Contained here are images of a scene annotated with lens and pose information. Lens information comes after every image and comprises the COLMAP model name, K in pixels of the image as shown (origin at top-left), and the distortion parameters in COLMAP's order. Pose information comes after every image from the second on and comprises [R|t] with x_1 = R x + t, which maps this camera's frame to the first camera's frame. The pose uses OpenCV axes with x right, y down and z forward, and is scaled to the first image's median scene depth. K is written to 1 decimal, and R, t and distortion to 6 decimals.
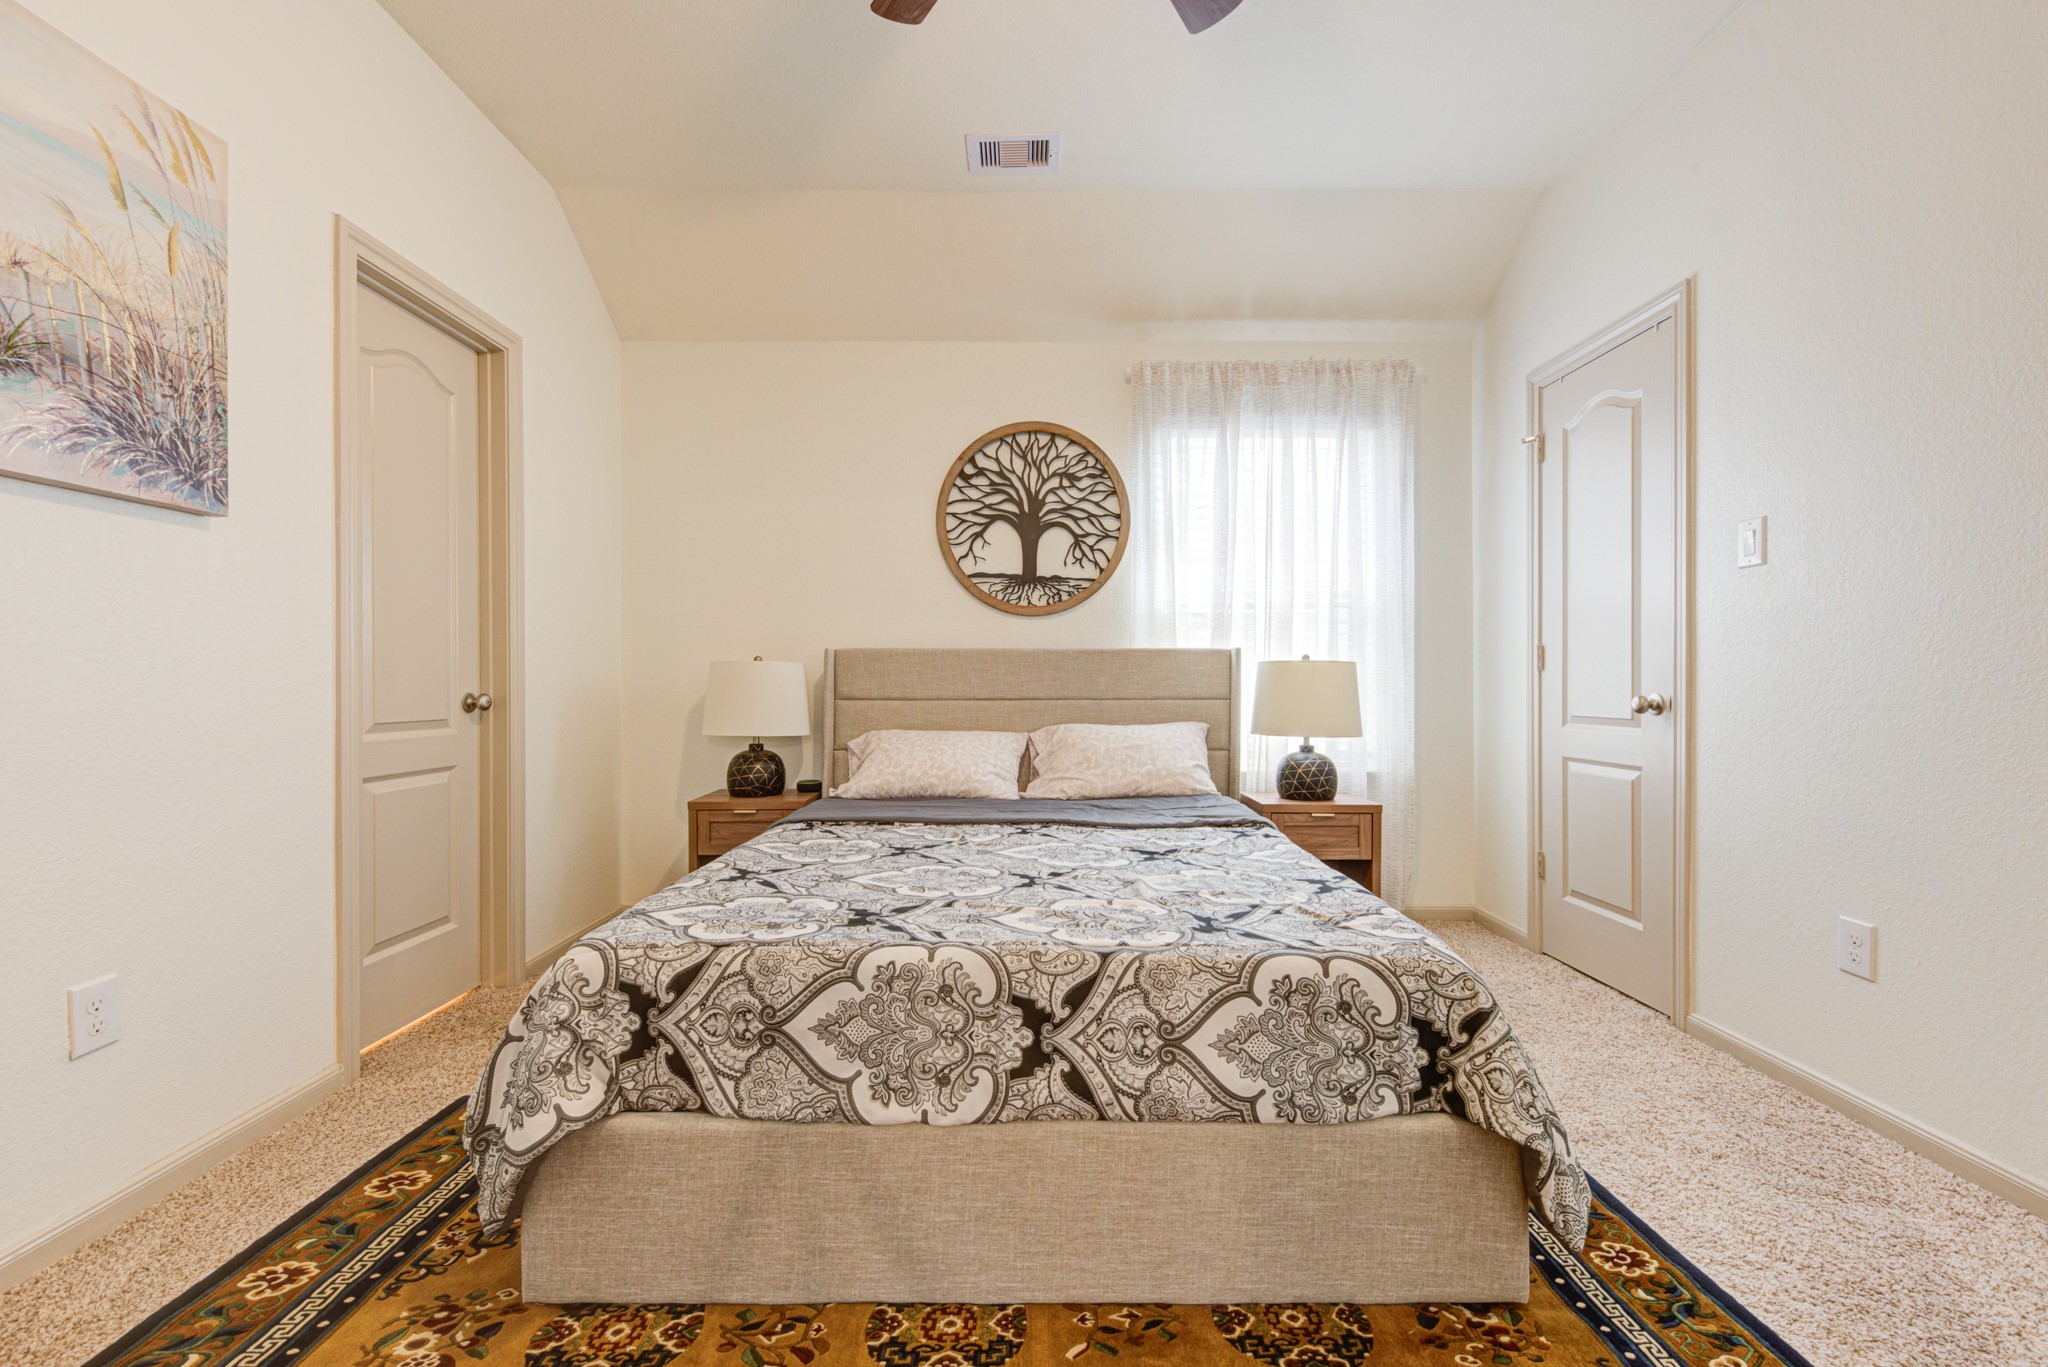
lens RADIAL K [[847.0, 0, 1022.6], [0, 847.0, 682.7], [0, 0, 1]] dist [0.004301, -0.001599]
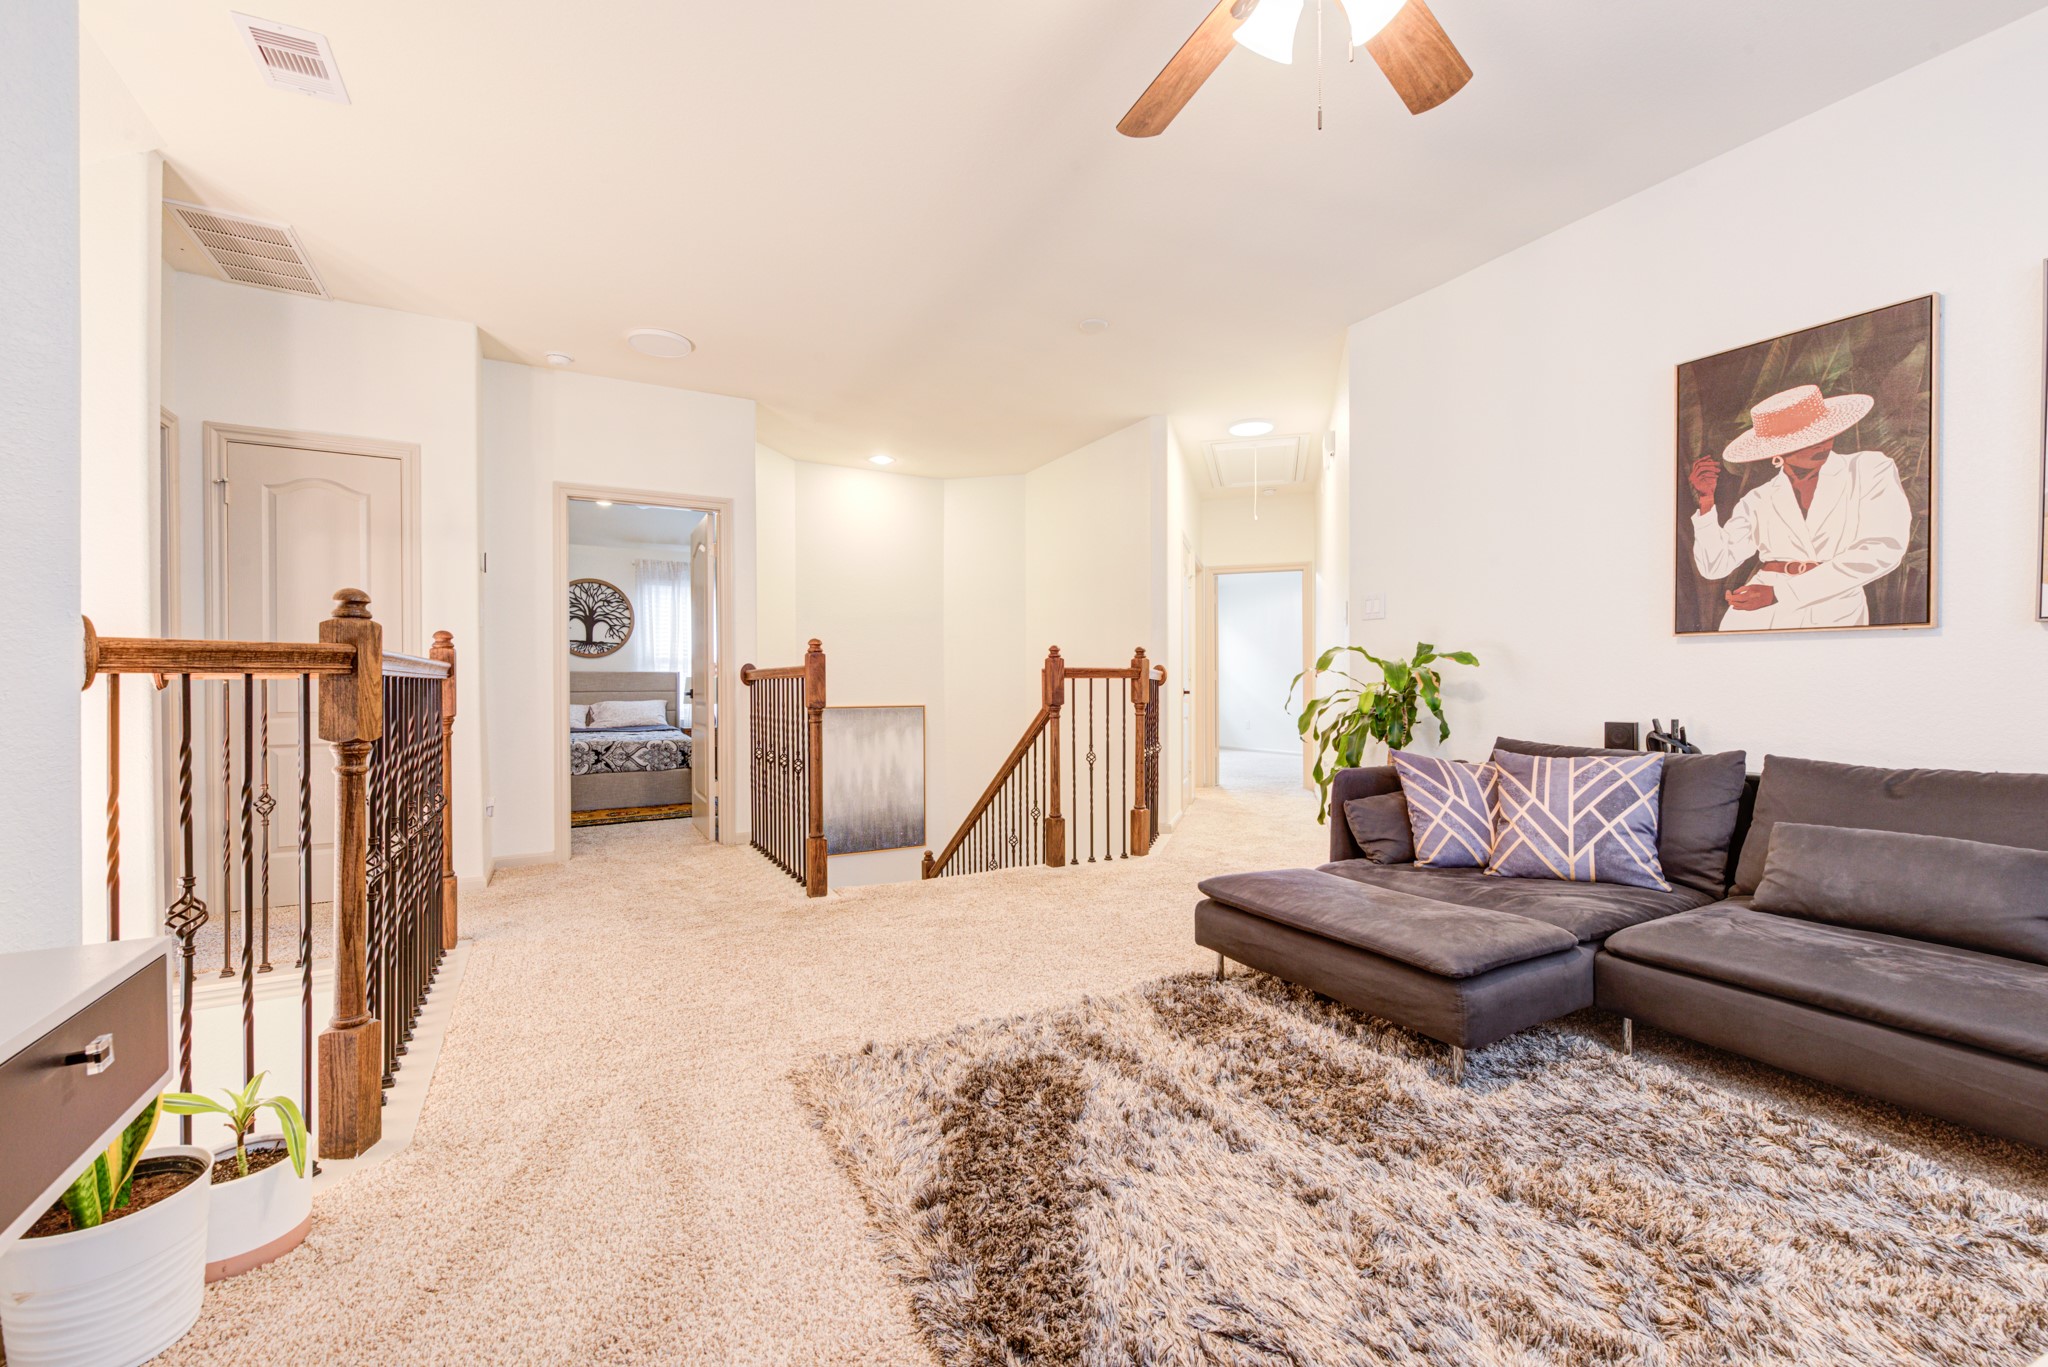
lens RADIAL K [[847.0, 0, 1025.9], [0, 847.0, 681.1], [0, 0, 1]] dist [0.004301, -0.001599]
pose [[0.875104, -0.003919, 0.483920, -0.074565], [0.005085, 0.999986, -0.001098, -0.002860], [-0.483909, 0.003422, 0.875112, -1.763183]]
